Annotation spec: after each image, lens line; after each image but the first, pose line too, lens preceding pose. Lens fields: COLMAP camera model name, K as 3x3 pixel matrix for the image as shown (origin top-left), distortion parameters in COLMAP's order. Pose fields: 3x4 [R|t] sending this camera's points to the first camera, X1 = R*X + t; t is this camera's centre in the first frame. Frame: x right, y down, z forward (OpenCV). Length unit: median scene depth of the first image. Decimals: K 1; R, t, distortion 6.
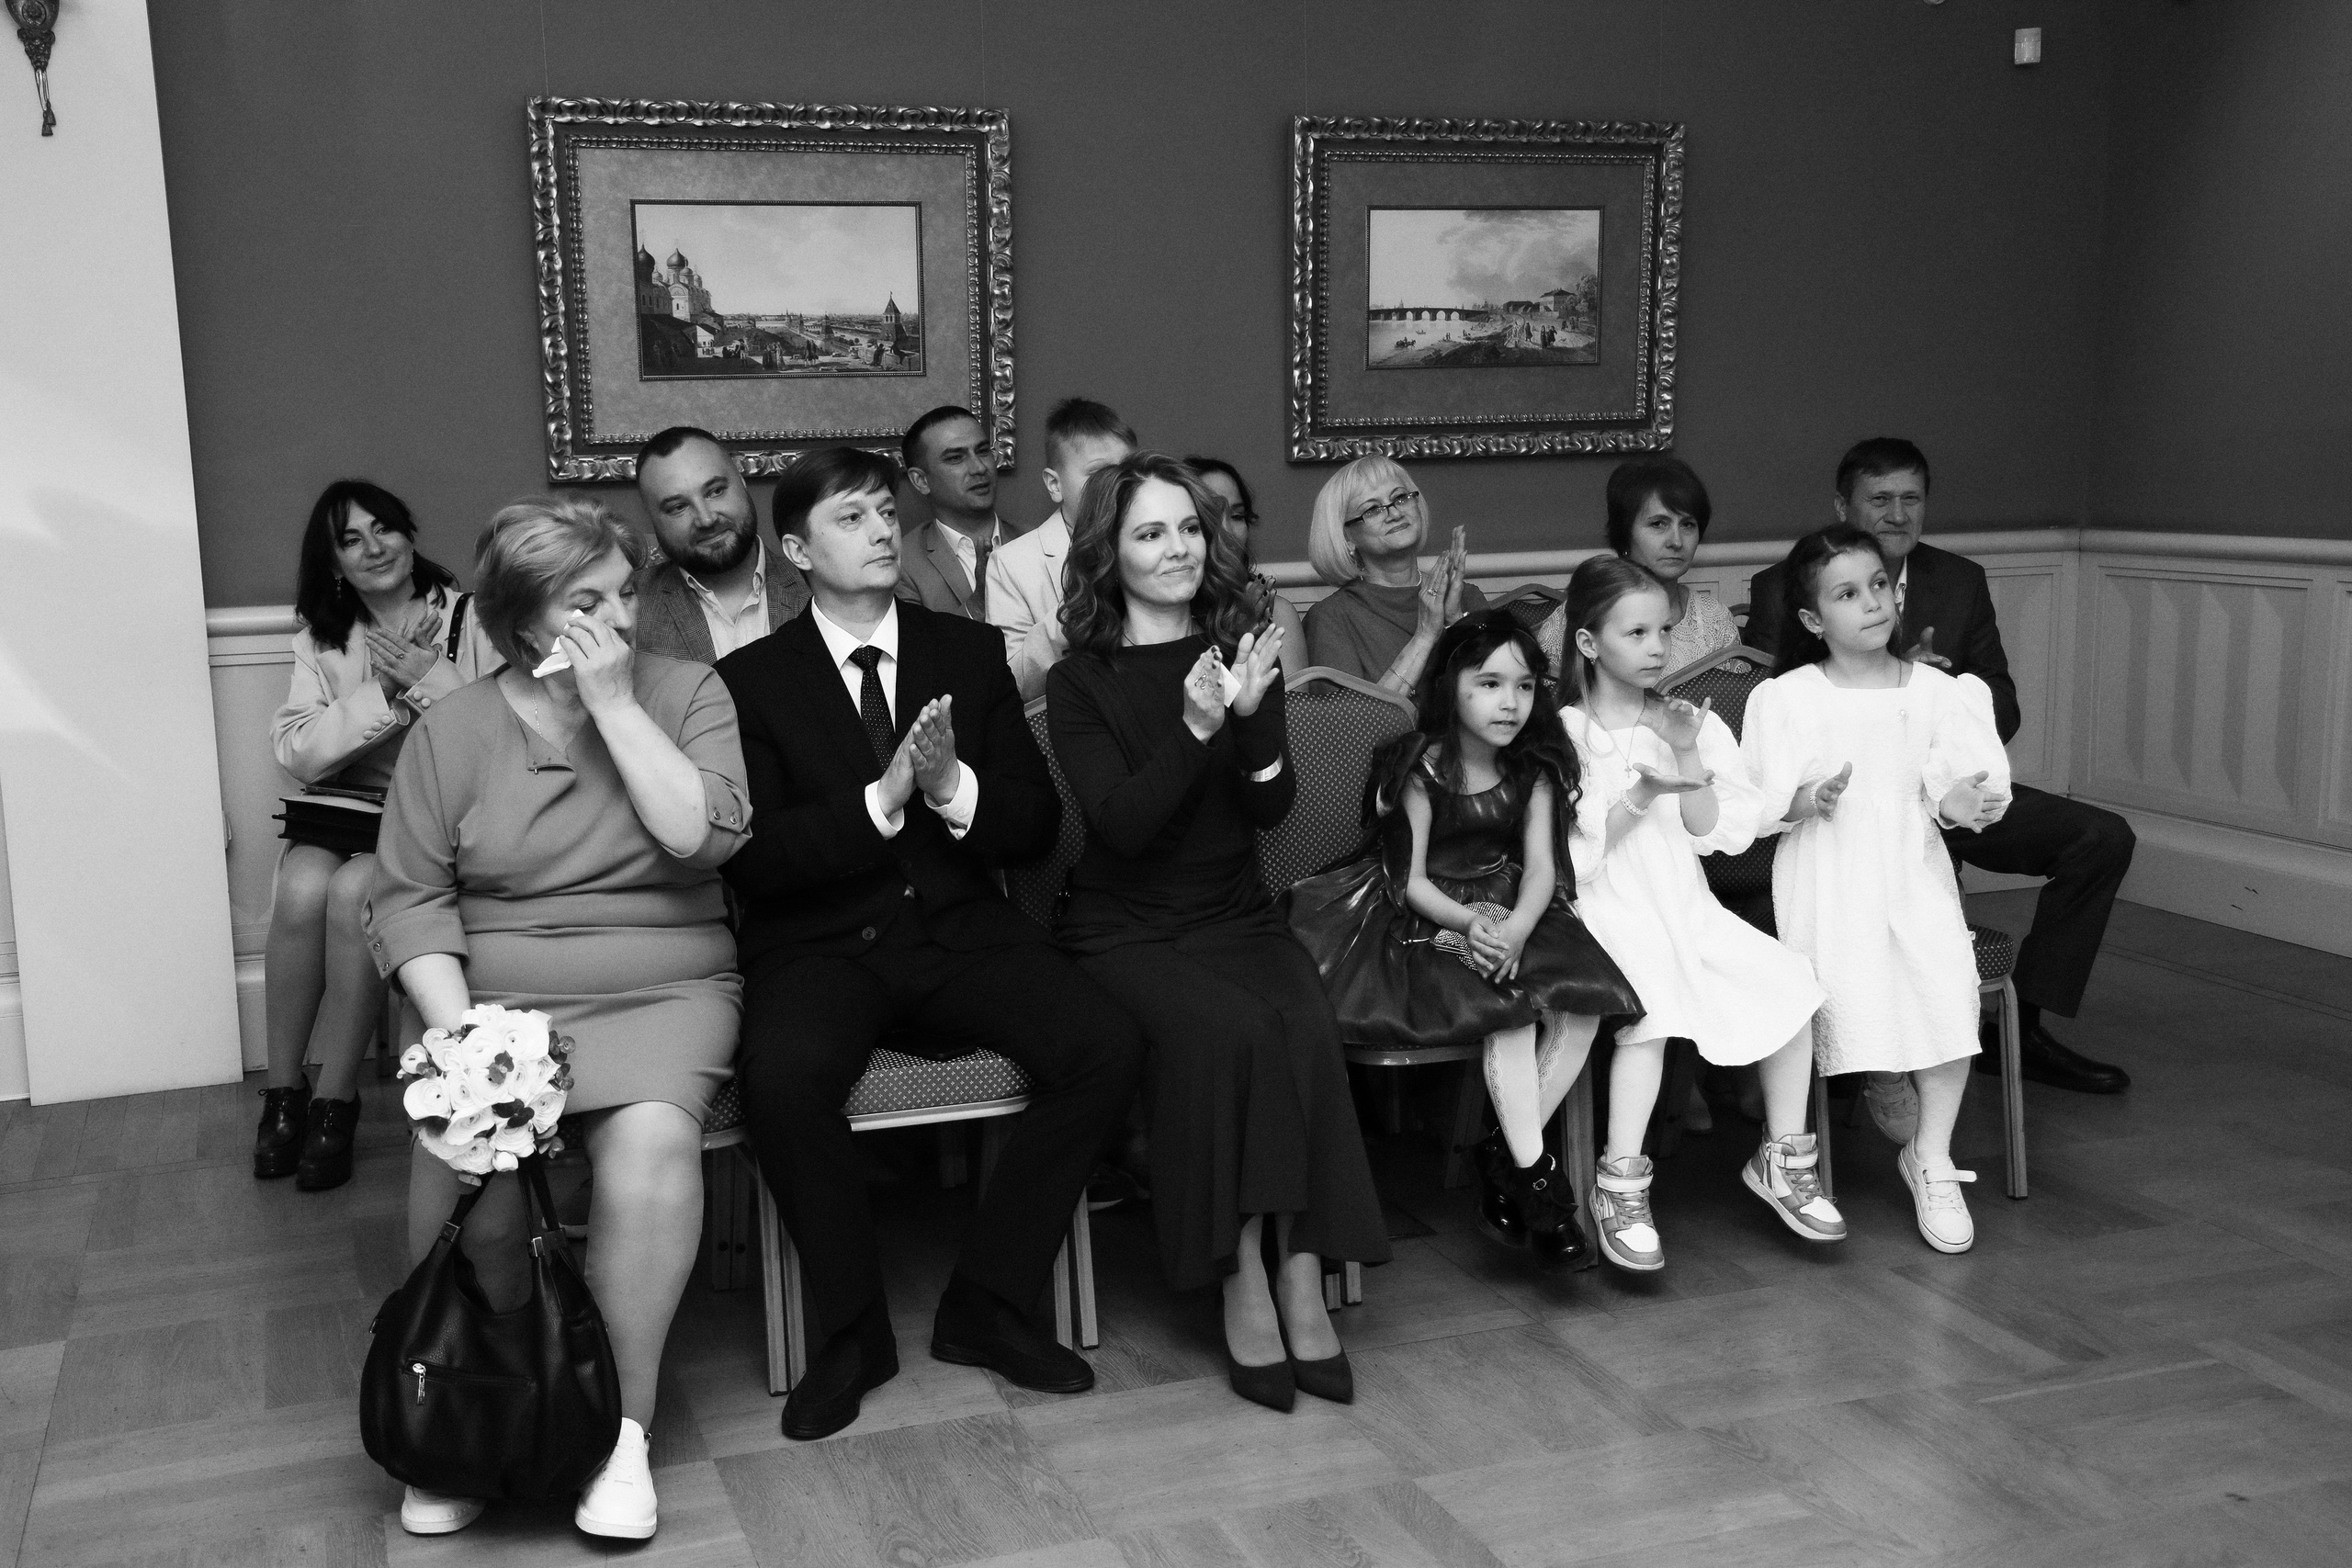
lens RADIAL K [[2348.2, 0, 1176.0], [0, 2348.2, 784.0], [0, 0, 1]] dist [0.091831, 0.012503]
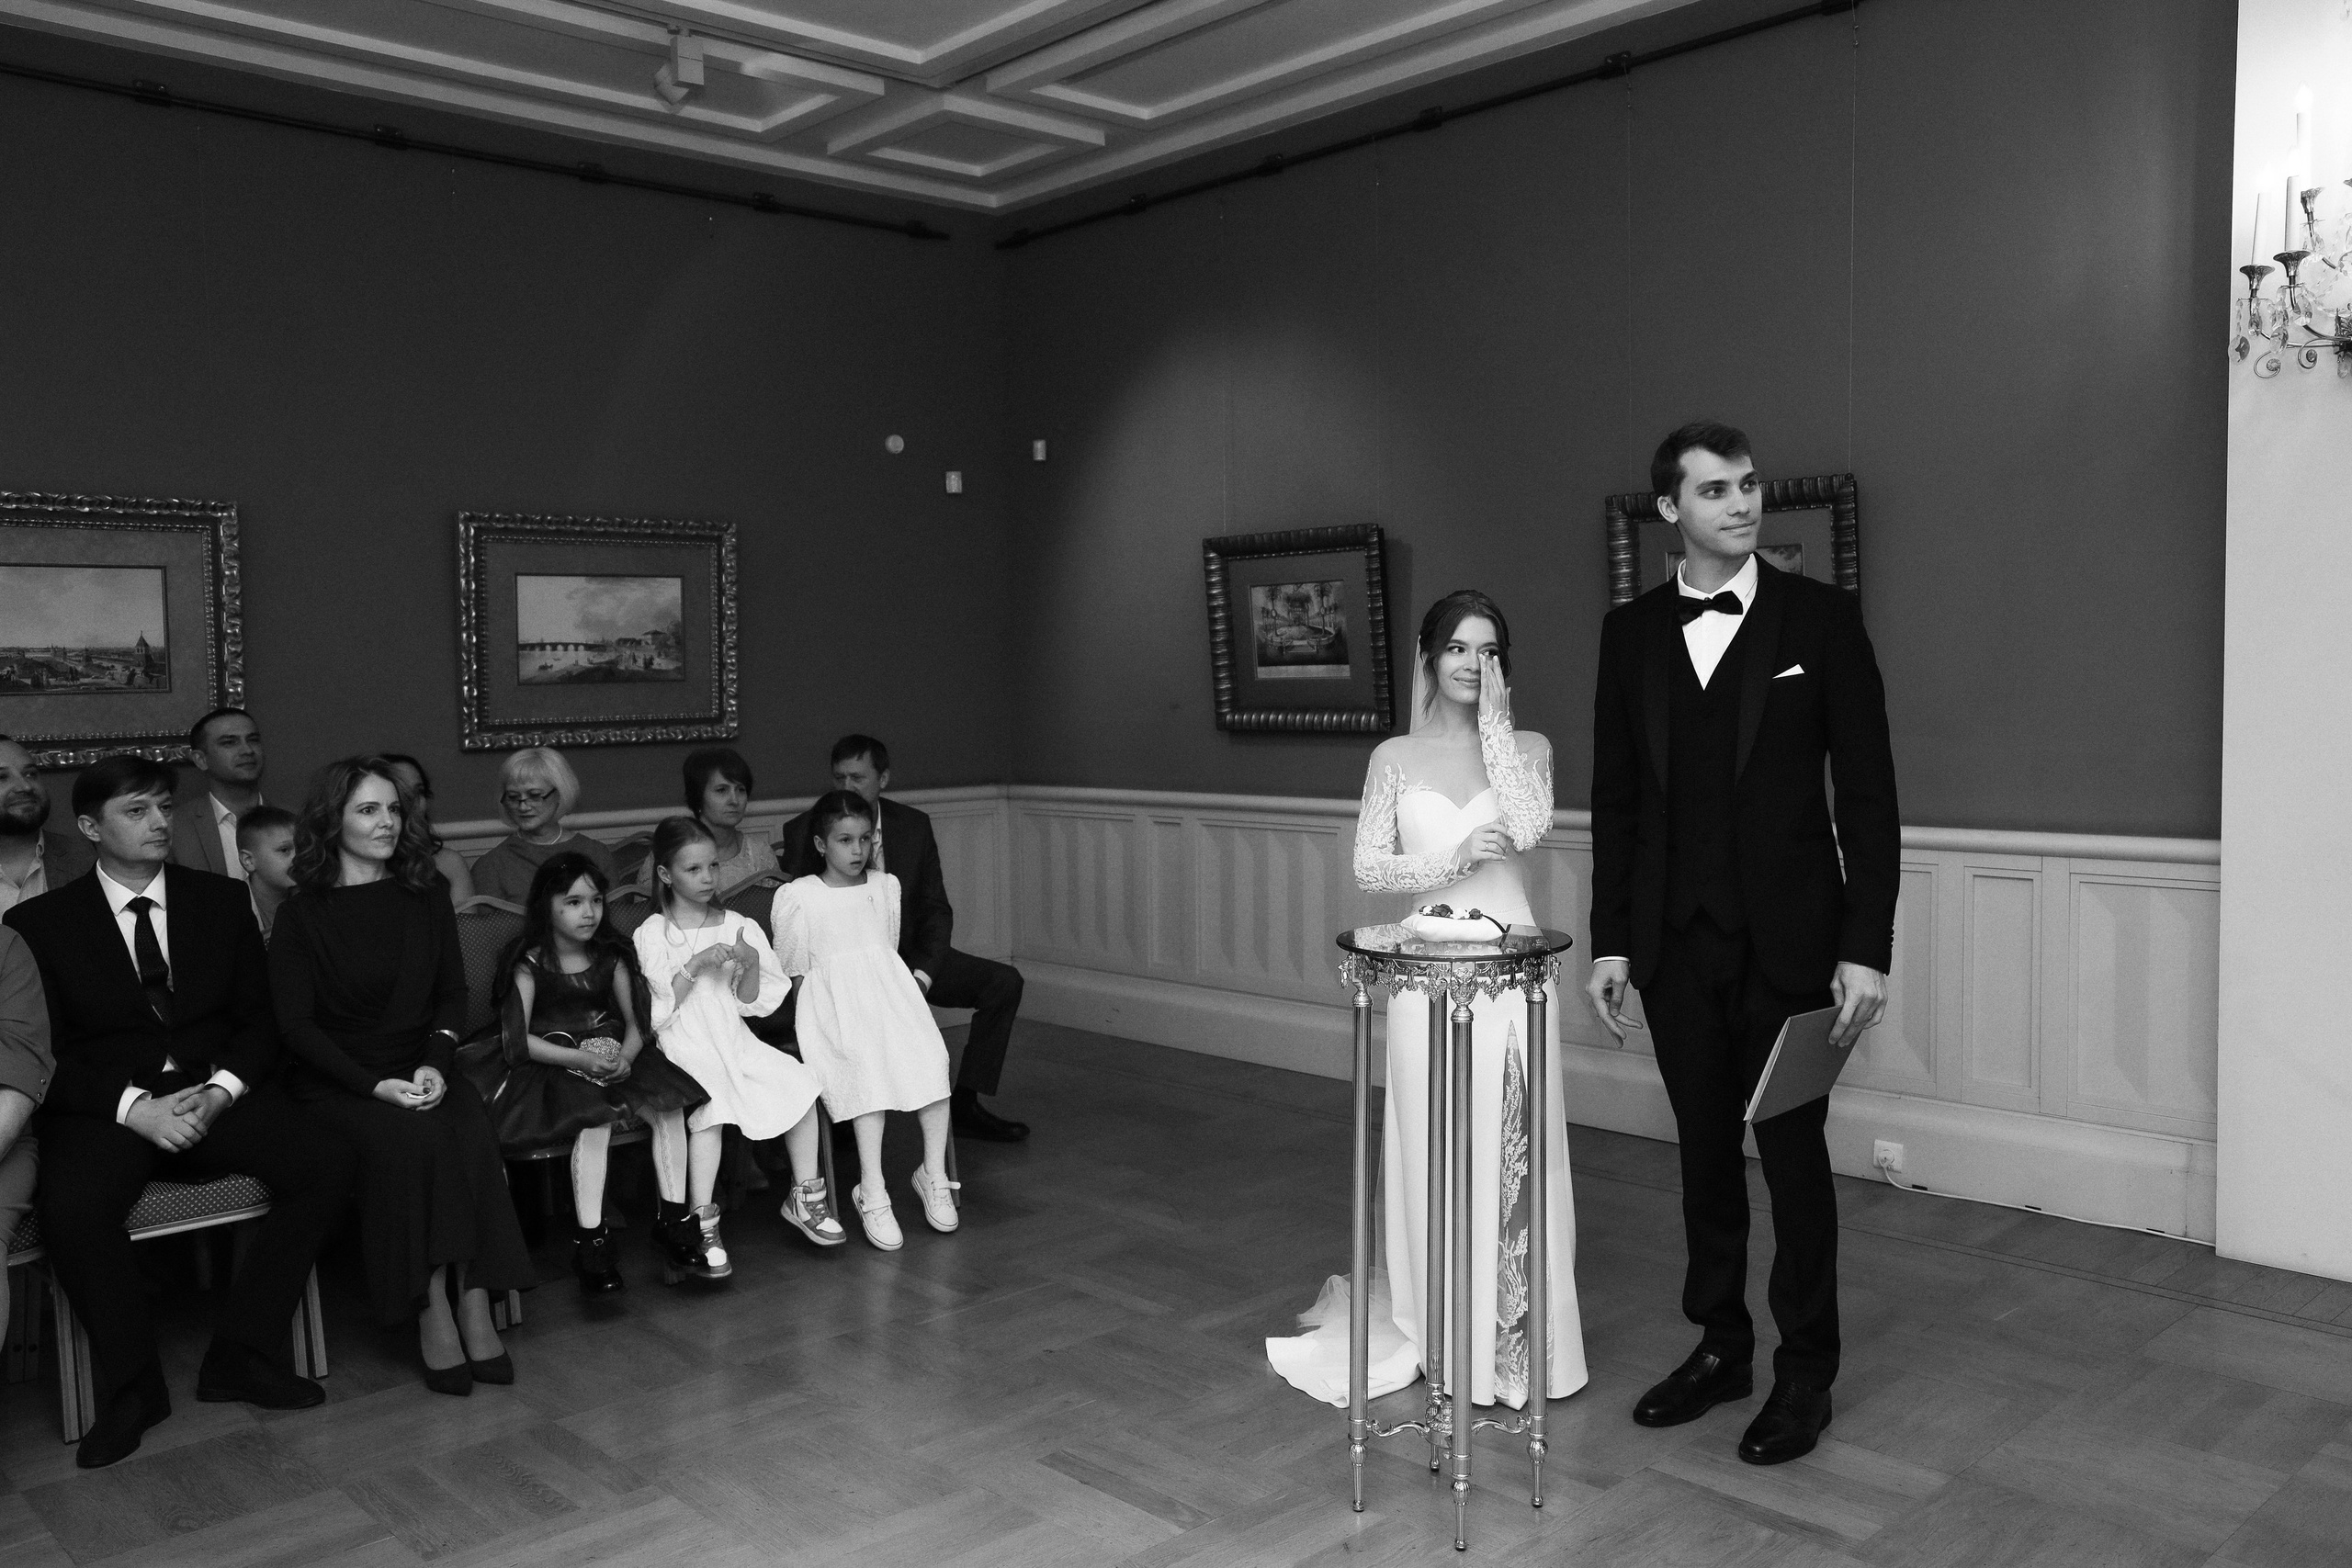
lens RADIAL K [[1873.5, 0, 1176.0], [0, 1873.5, 784.0], [0, 0, 1]] dist [-0.039059, 0.057595]
pose [[0.920937, -0.024150, 0.388963, 0.007937], [0.063996, 0.993900, -0.089814, 0.011730], [-0.384421, 0.107606, 0.916865, -0.205086]]
